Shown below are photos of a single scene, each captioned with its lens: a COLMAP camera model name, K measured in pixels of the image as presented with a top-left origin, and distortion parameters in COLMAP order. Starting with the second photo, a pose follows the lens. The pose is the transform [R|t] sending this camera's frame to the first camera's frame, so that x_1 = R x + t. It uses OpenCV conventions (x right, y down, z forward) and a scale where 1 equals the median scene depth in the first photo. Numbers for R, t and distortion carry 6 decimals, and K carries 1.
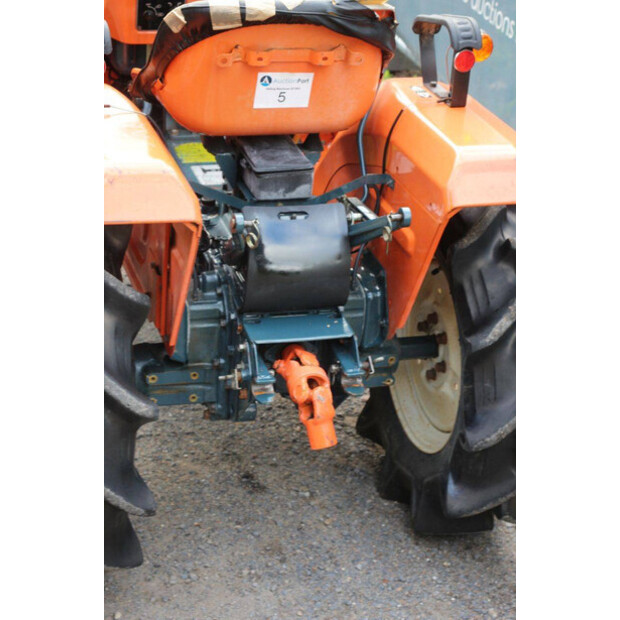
lens RADIAL K [[1457.7, 0, 310.0], [0, 1457.7, 310.0], [0, 0, 1]] dist [0.405664, 0.470842]
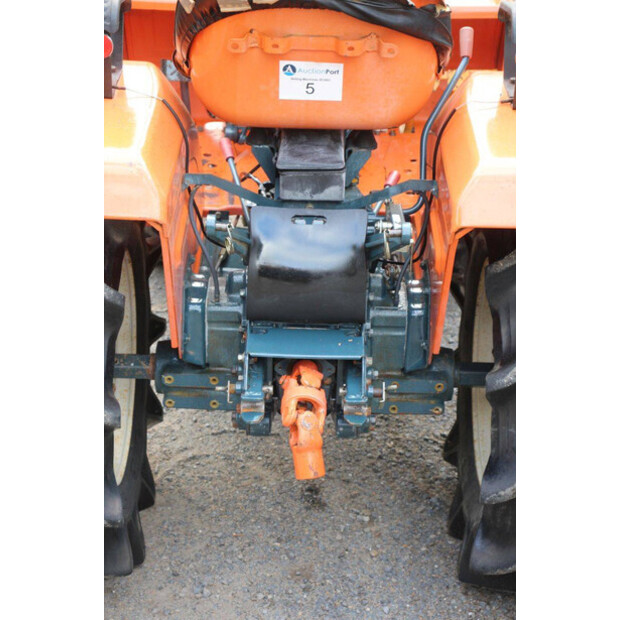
lens RADIAL K [[1457.7, 0, 310.0], [0, 1457.7, 310.0], [0, 0, 1]] dist [0.405664, 0.470842]
pose [[0.953267, 0.098715, -0.285548, 0.250997], [-0.091127, 0.995045, 0.039777, -0.044464], [0.288060, -0.011897, 0.957539, 0.127793]]
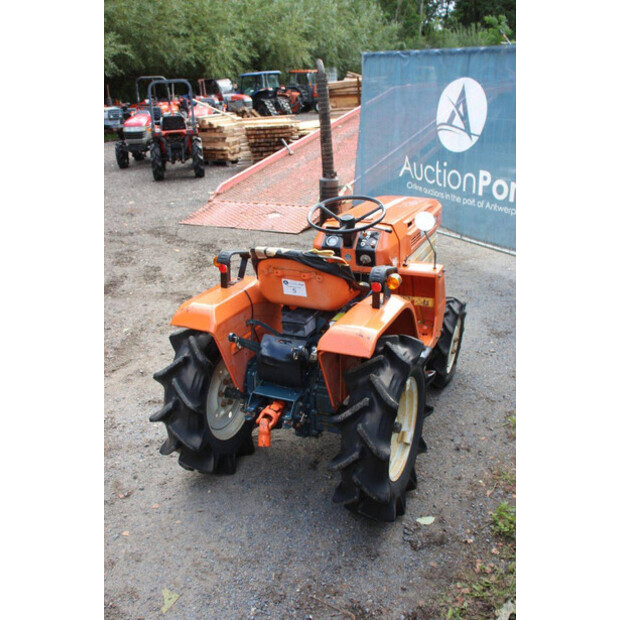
lens RADIAL K [[635.2, 0, 310.0], [0, 635.2, 310.0], [0, 0, 1]] dist [-0.121852, 0.253642]
pose [[0.757540, 0.149938, -0.635335, 0.616523], [-0.227688, 0.972832, -0.041898, -0.079556], [0.611793, 0.176398, 0.771099, 0.265463]]
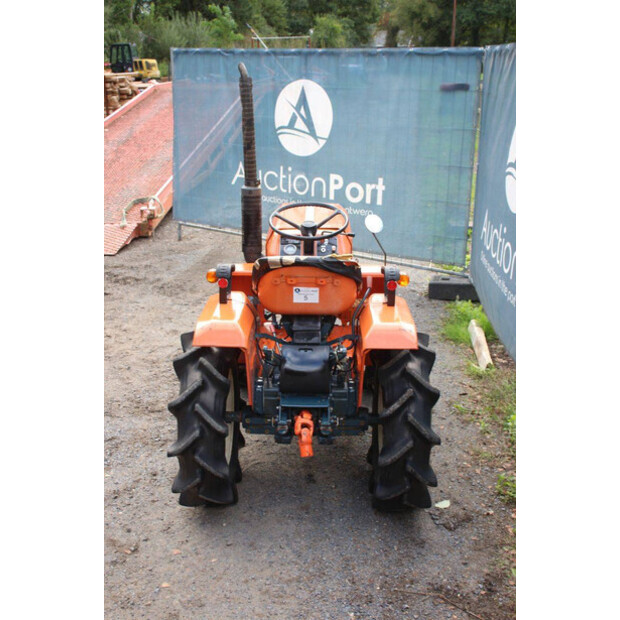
lens RADIAL K [[731.0, 0, 310.0], [0, 731.0, 310.0], [0, 0, 1]] dist [-0.002069, 0.049493]
pose [[0.950885, 0.034640, -0.307601, 0.329538], [-0.081570, 0.986637, -0.141048, 0.030857], [0.298605, 0.159212, 0.941003, -0.050399]]
